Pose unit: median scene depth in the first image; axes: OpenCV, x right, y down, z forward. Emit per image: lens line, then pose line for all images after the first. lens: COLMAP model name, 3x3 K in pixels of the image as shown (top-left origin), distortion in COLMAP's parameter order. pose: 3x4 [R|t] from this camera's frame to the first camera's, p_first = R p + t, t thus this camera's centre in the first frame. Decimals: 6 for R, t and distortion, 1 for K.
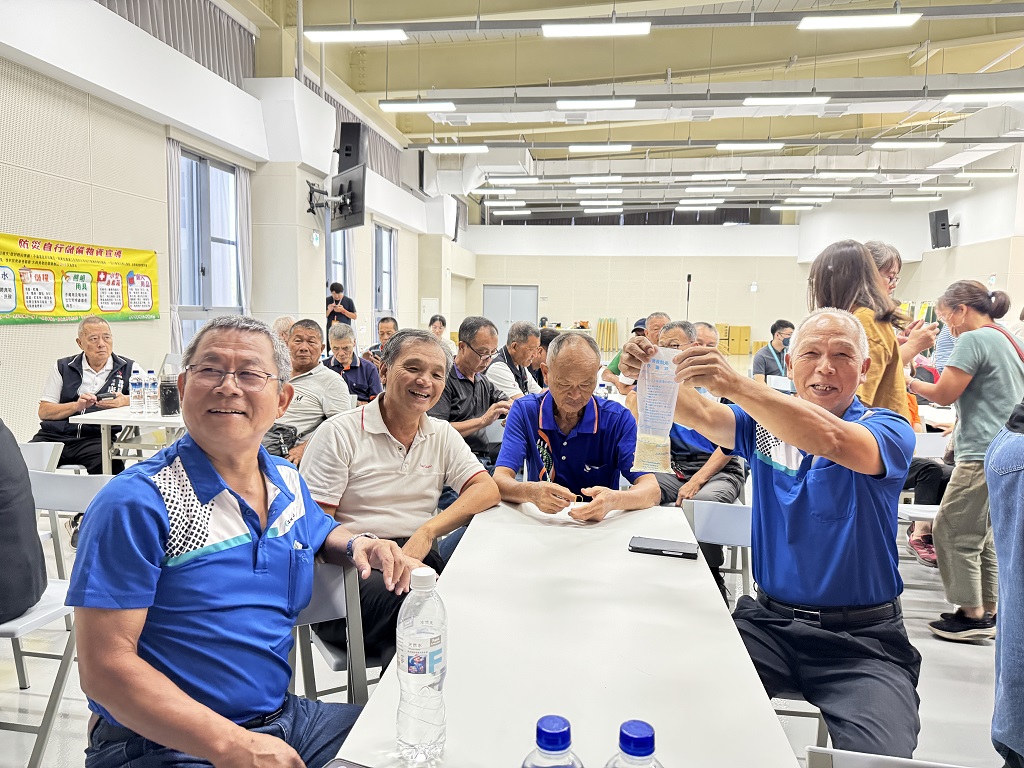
lens RADIAL K [[725.0, 0, 511.5], [0, 725.0, 383.5], [0, 0, 1]] dist [0.024048, -0.030908]
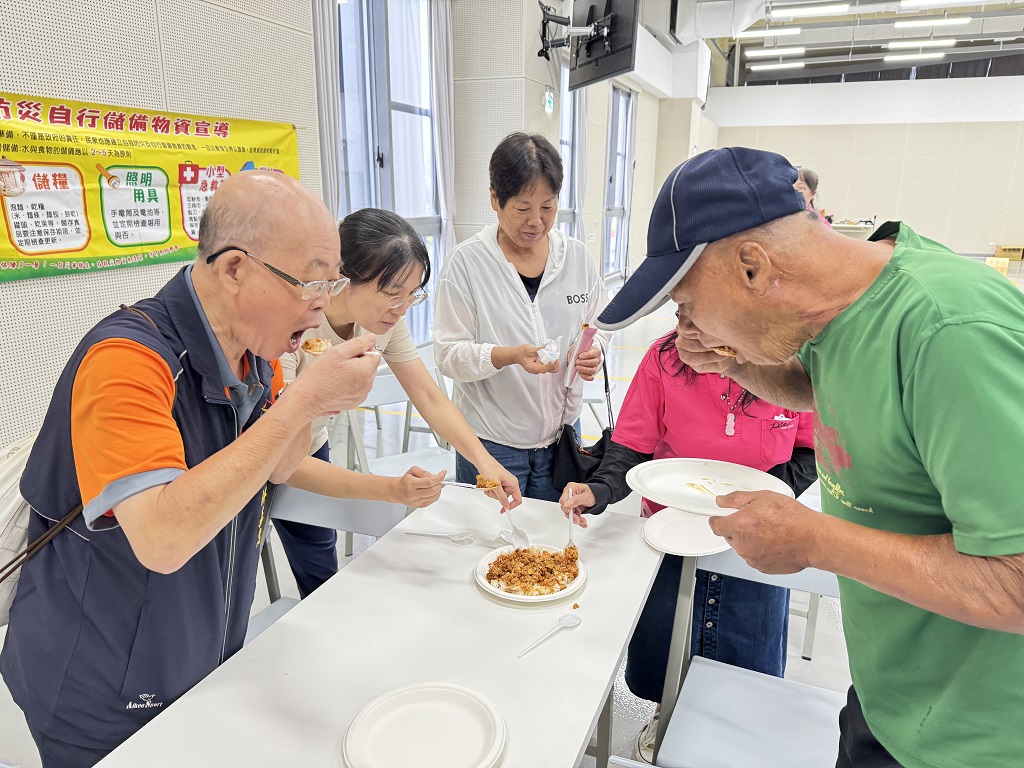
lens RADIAL K [[725.0, 0, 509.3], [0, 725.0, 381.2], [0, 0, 1]] dist [0.024048, -0.030908]
pose [[0.965958, 0.055581, -0.252659, -0.096468], [-0.016447, 0.987866, 0.154438, -0.041377], [0.258177, -0.145025, 0.955151, 0.263060]]
